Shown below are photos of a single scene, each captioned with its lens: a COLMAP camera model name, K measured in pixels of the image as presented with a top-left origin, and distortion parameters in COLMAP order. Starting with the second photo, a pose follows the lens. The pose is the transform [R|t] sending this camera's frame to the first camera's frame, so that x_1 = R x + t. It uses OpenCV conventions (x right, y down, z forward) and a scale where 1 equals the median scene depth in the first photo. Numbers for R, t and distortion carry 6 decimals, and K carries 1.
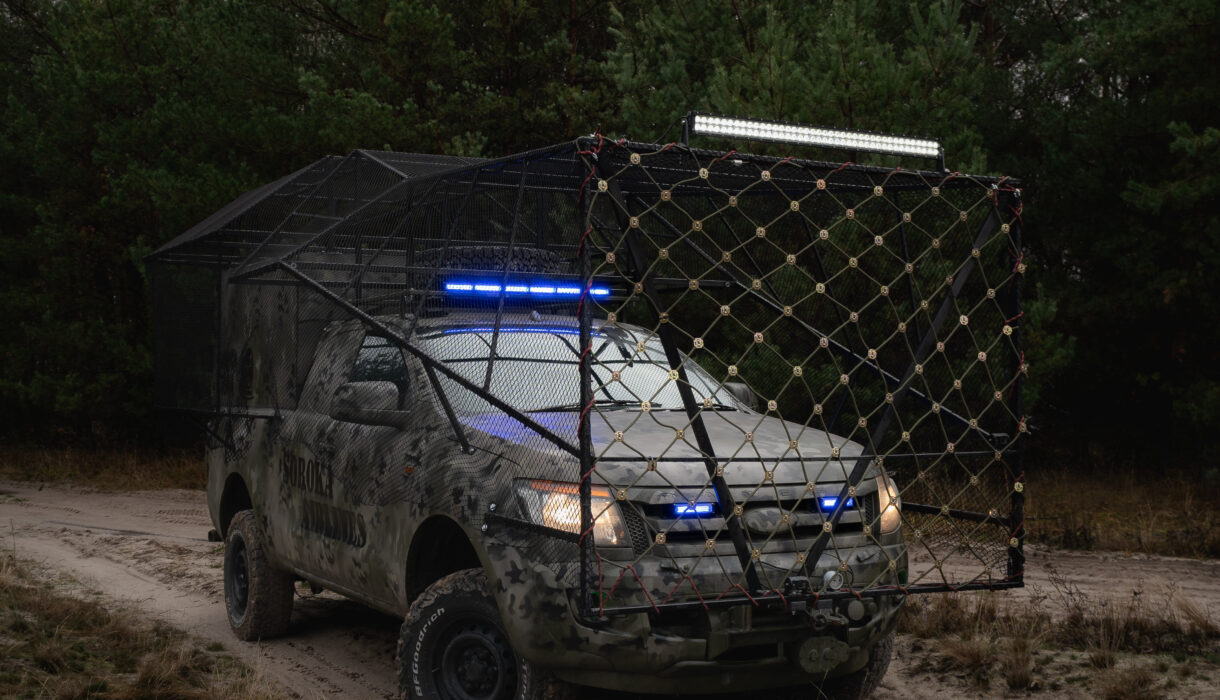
lens RADIAL K [[1657.6, 0, 601.6], [0, 1657.6, 354.4], [0, 0, 1]] dist [-0.059299, 0.000000]
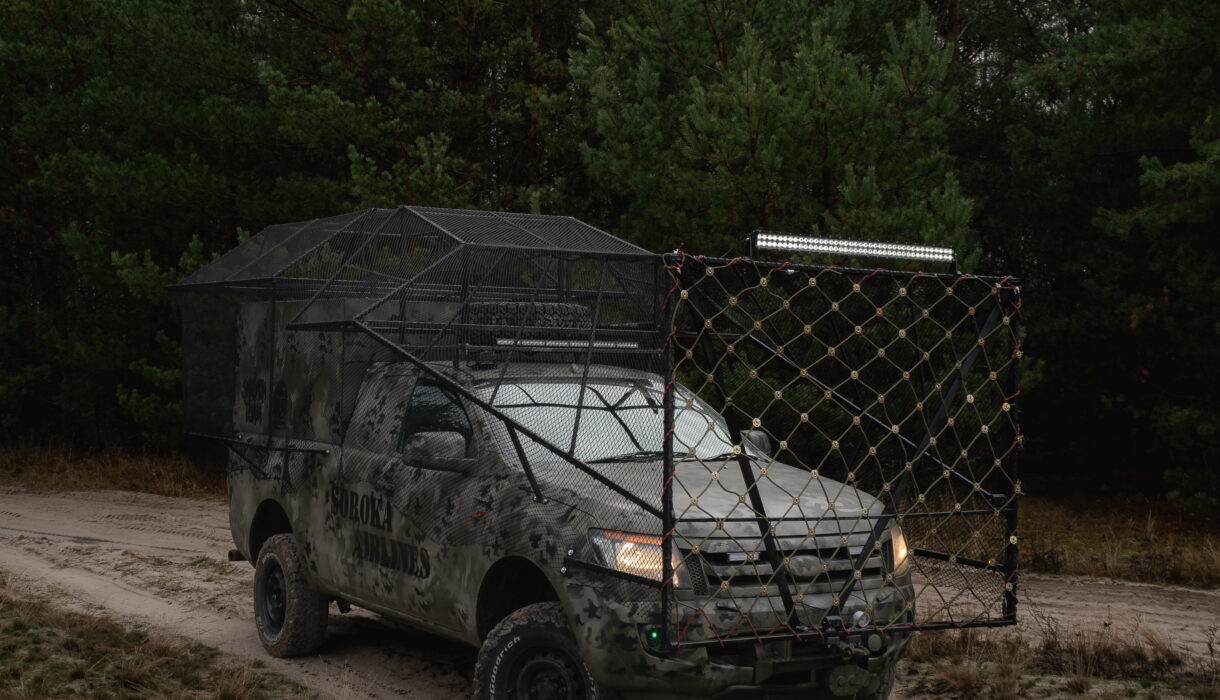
lens RADIAL K [[1842.9, 0, 601.0], [0, 1842.9, 339.2], [0, 0, 1]] dist [0.014463, 0.000000]
pose [[0.998386, 0.016340, 0.054386, -0.099480], [-0.016842, 0.999820, 0.008780, -0.059748], [-0.054233, -0.009682, 0.998481, -0.257423]]
